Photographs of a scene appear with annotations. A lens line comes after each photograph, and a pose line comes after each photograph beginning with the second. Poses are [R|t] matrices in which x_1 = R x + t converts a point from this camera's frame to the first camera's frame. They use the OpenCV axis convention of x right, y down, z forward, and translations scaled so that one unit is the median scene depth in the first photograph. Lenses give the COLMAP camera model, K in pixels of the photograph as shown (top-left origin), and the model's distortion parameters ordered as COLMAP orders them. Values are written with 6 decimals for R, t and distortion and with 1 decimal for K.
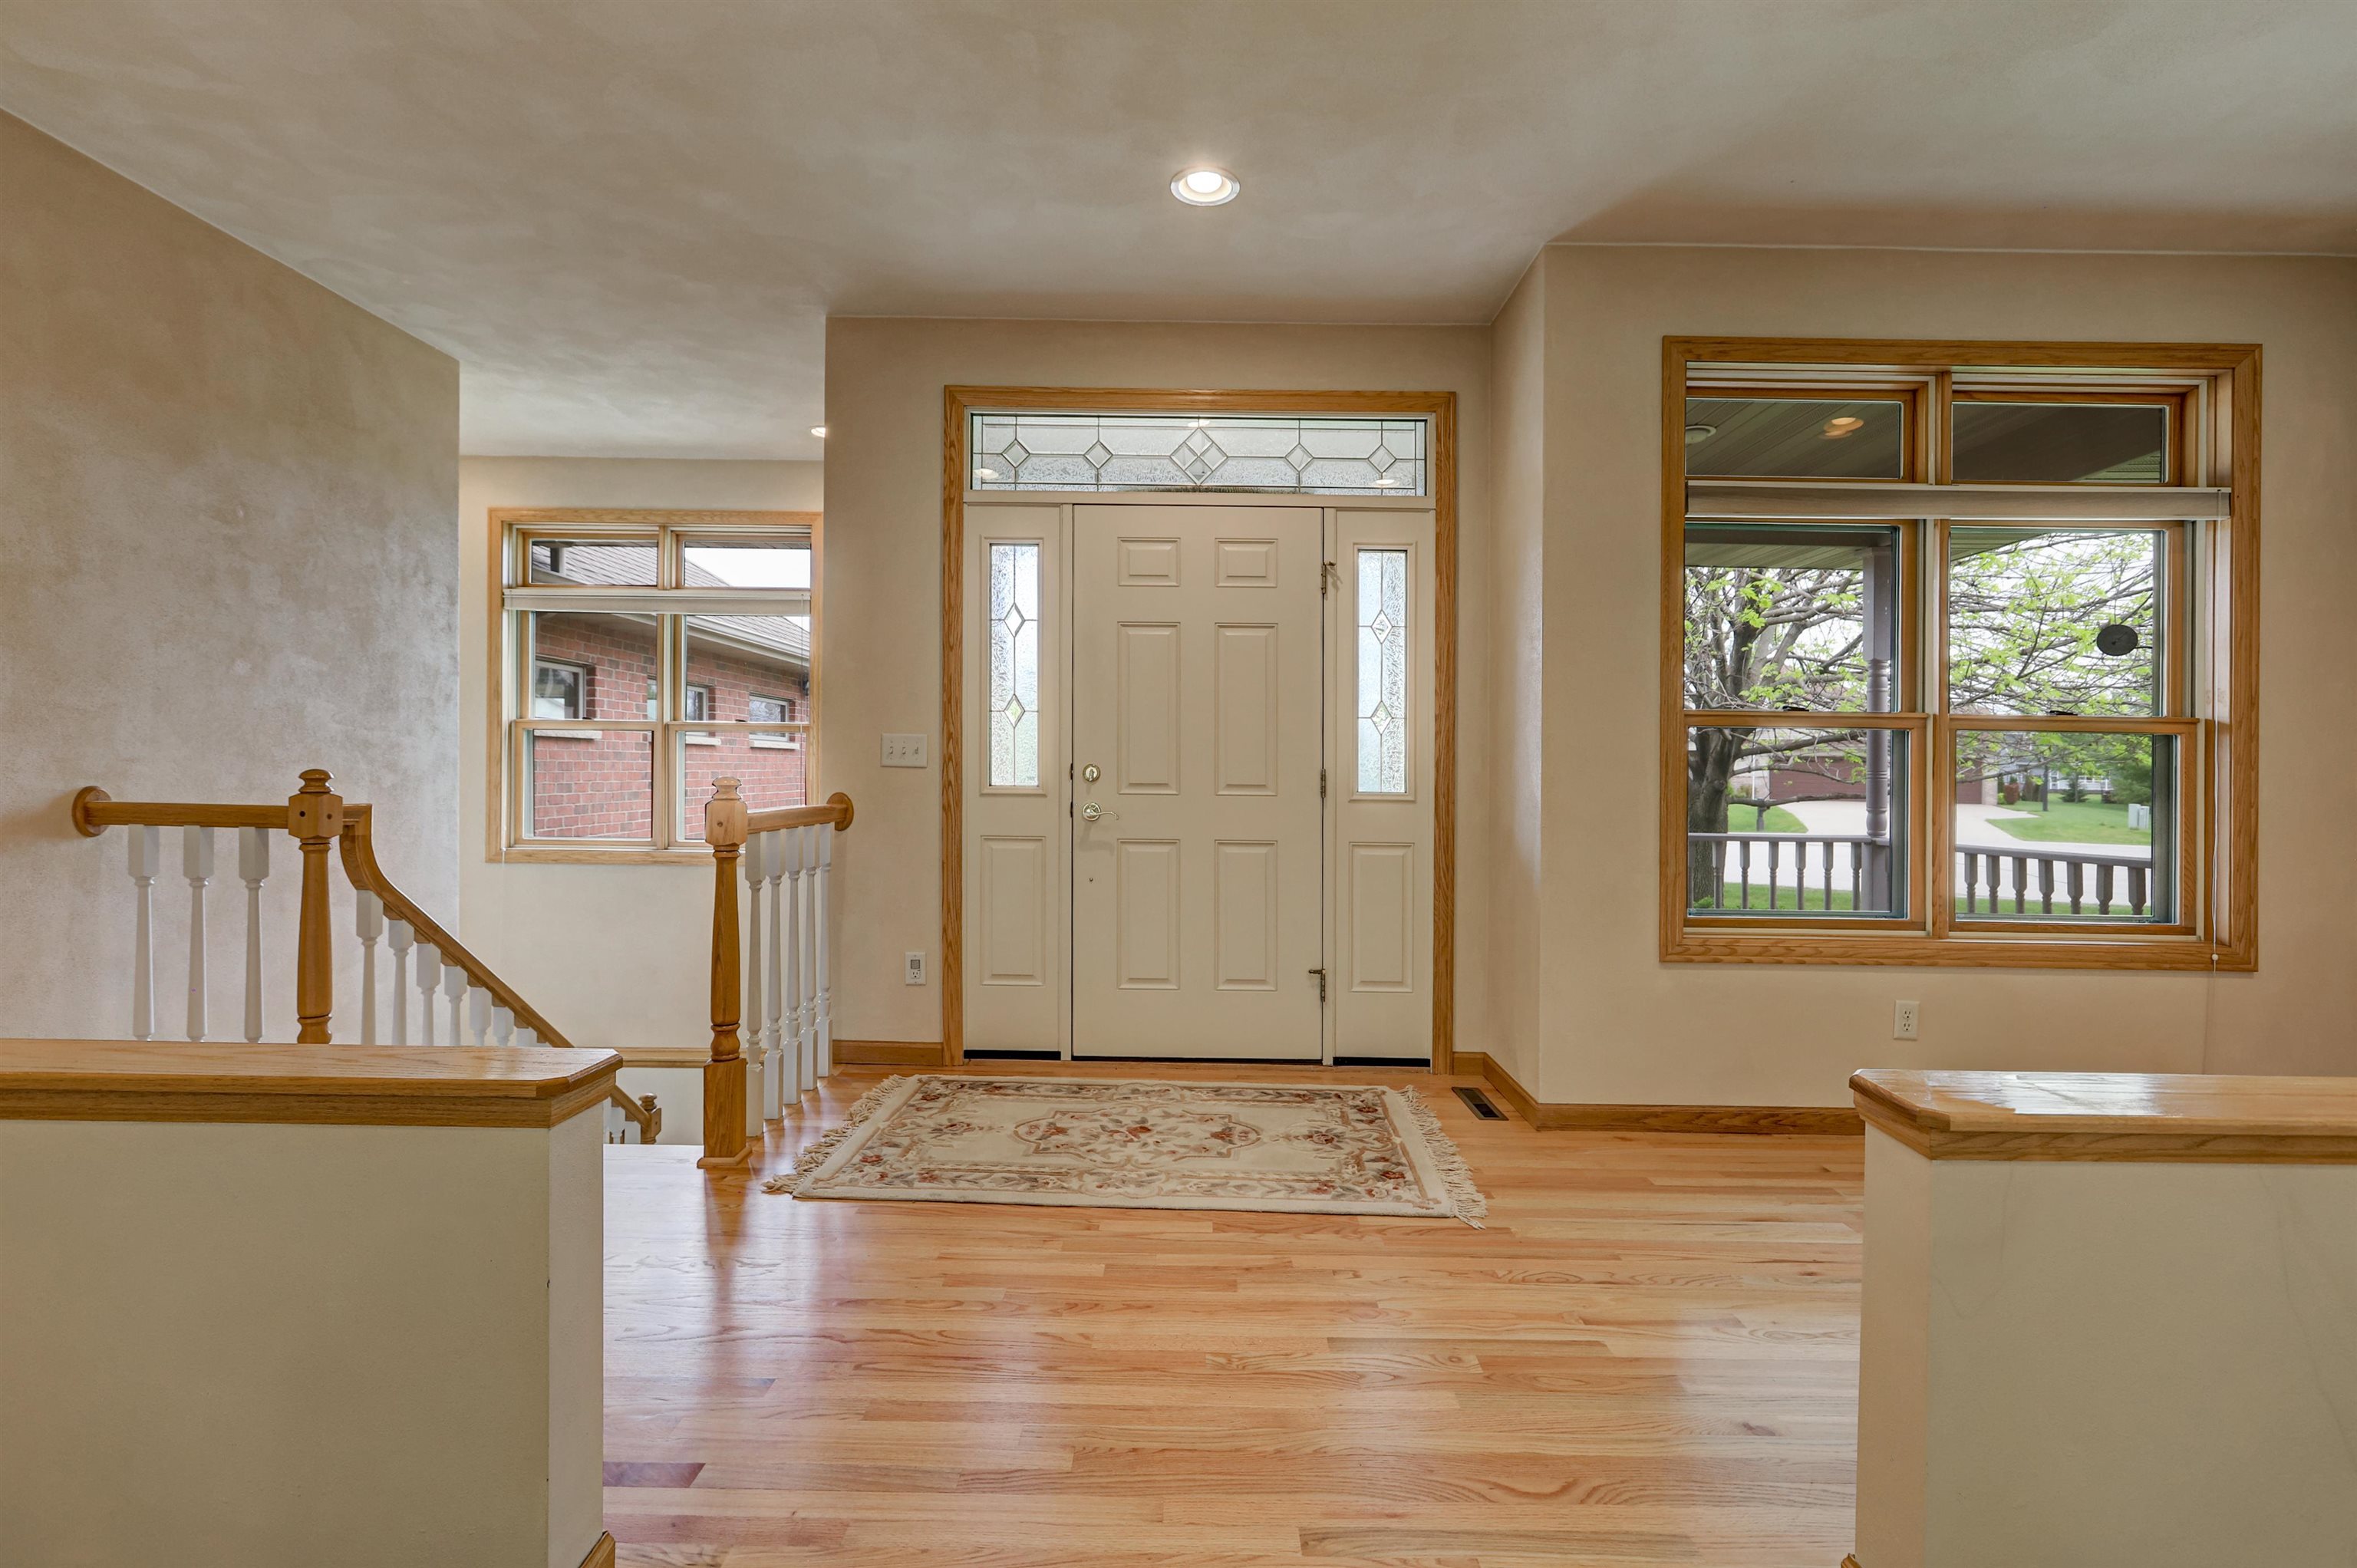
lens RADIAL K [[1045.6, 0, 1178.5], [0, 1045.6, 784.0], [0, 0, 1]] dist [0.000563, 0.000732]
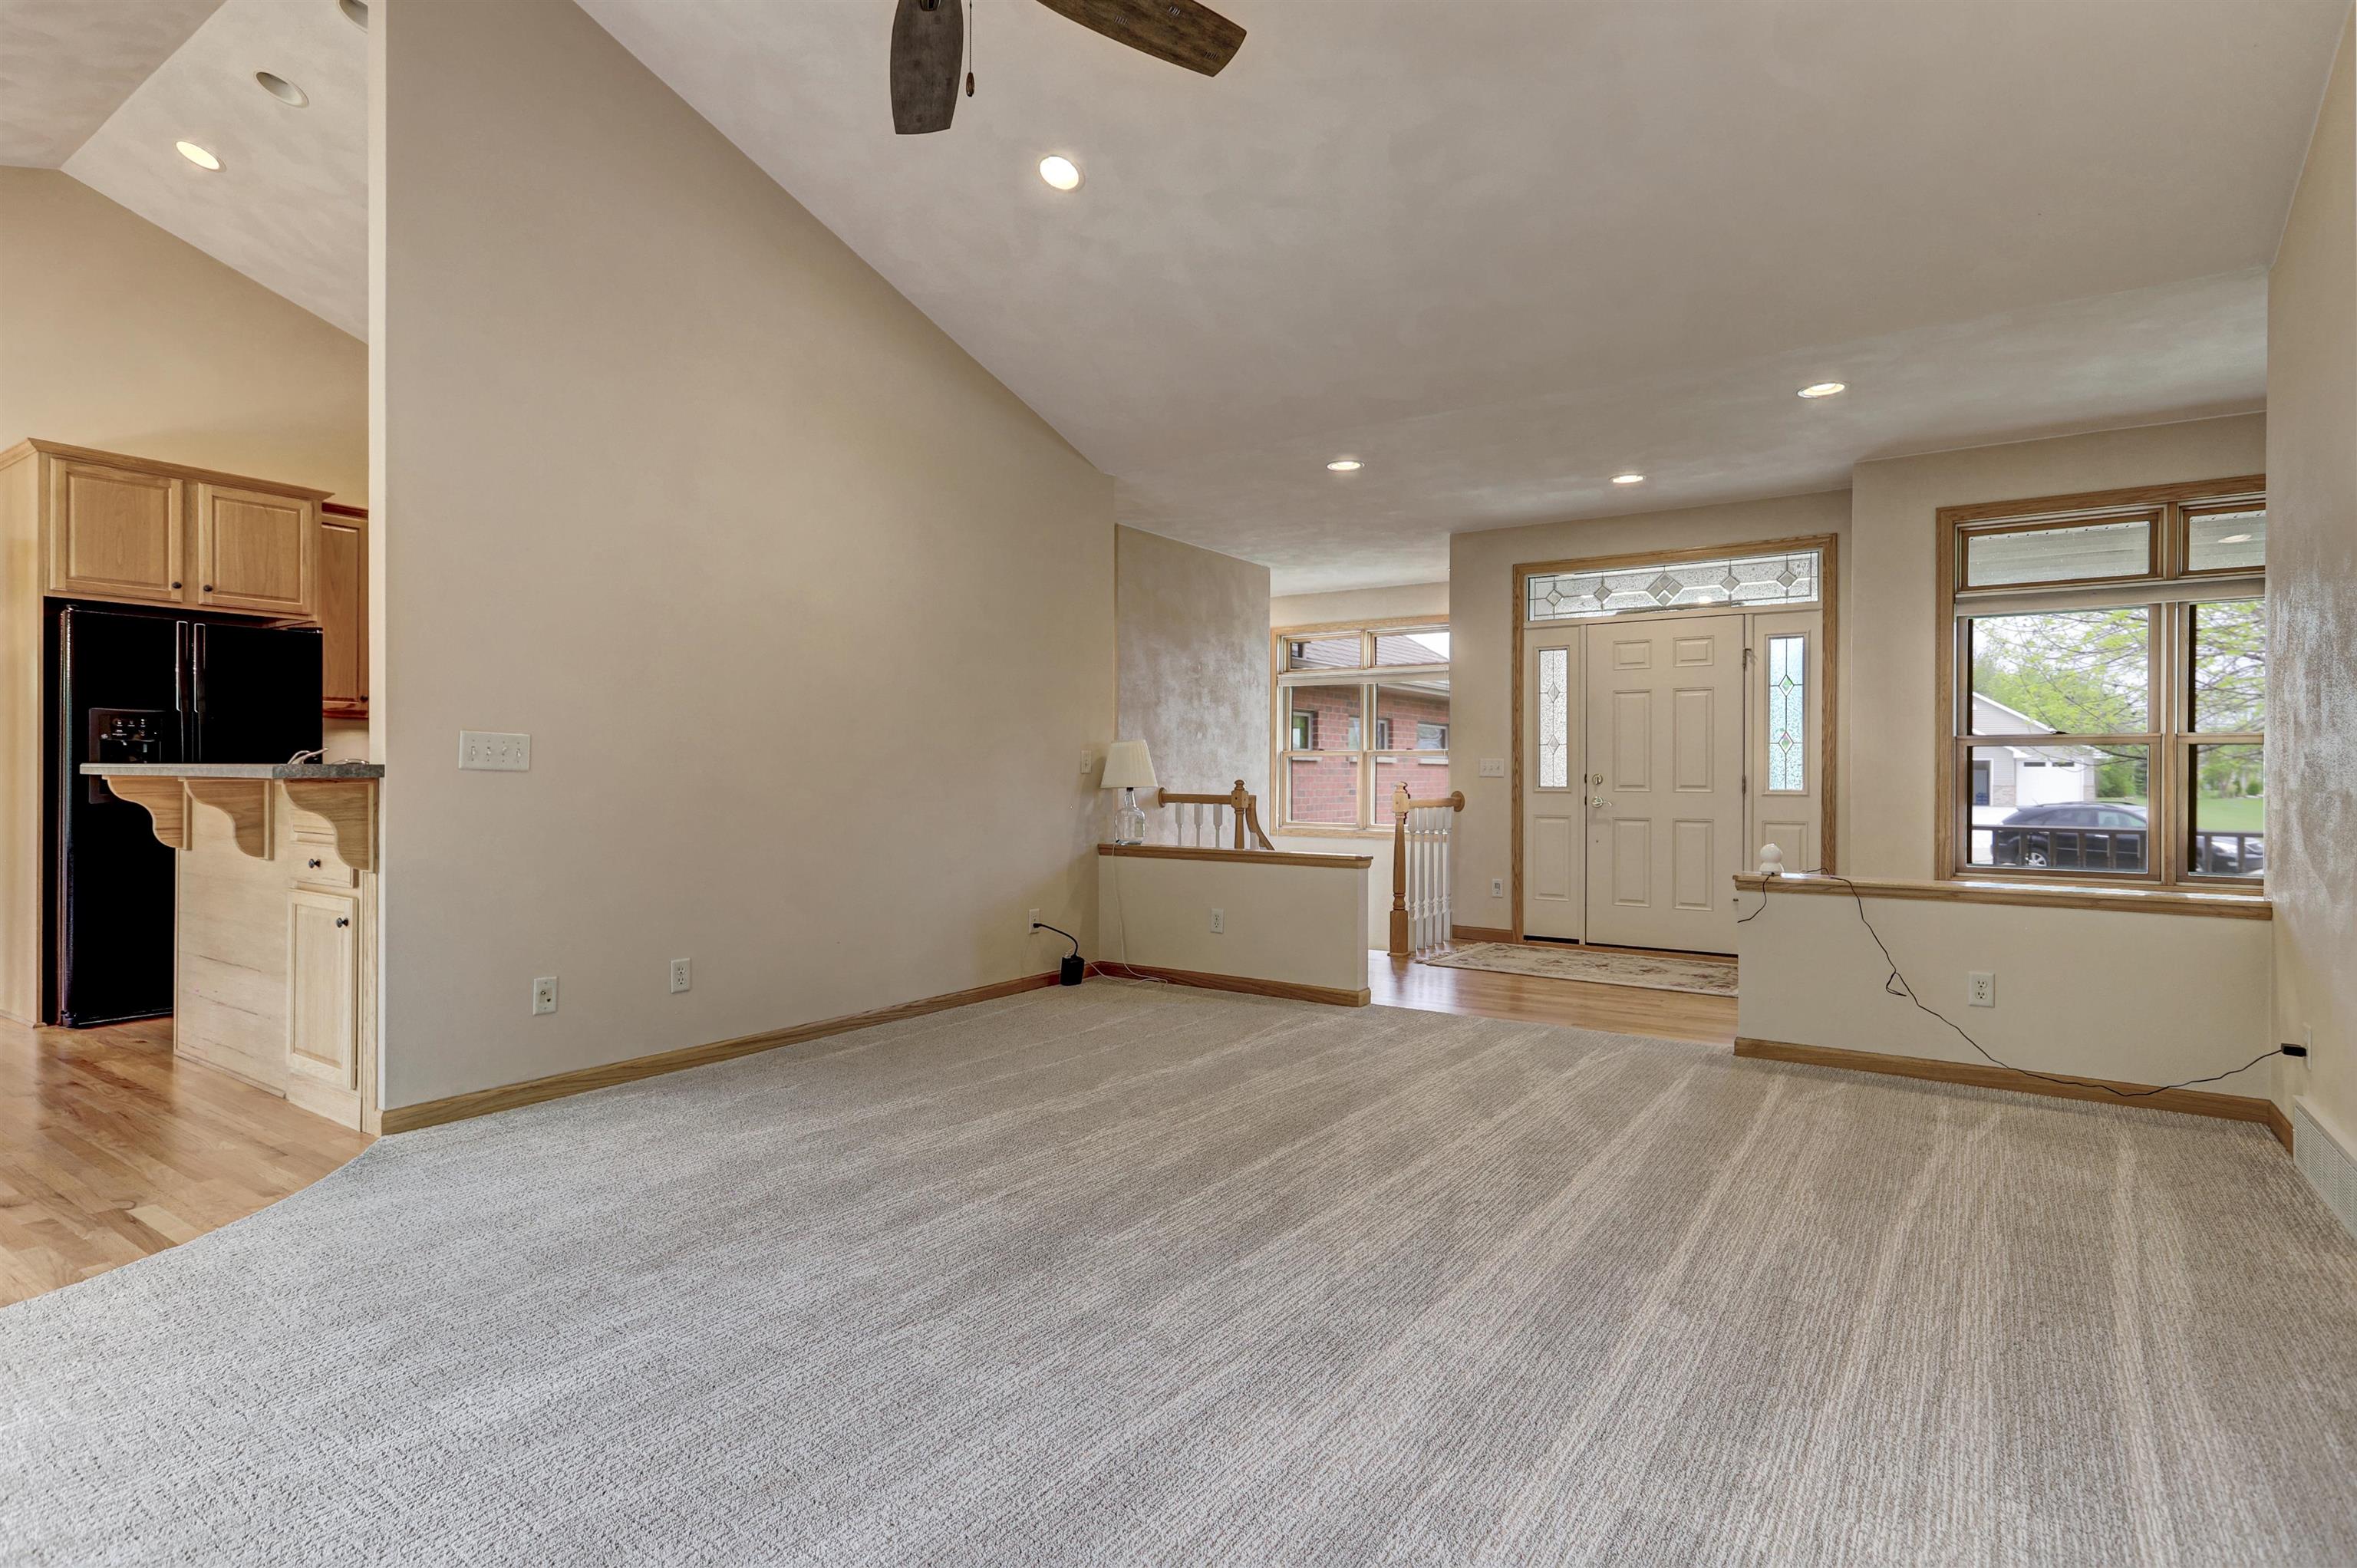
lens RADIAL K [[1162.4, 0, 1178.5], [0, 1162.4, 784.0], [0, 0, 1]] dist [-0.000636, 0.000334]
pose [[0.826391, -0.005472, -0.563070, 0.424216], [-0.001855, 0.999921, -0.012440, 0.022063], [0.563094, 0.011325, 0.826316, -0.970772]]
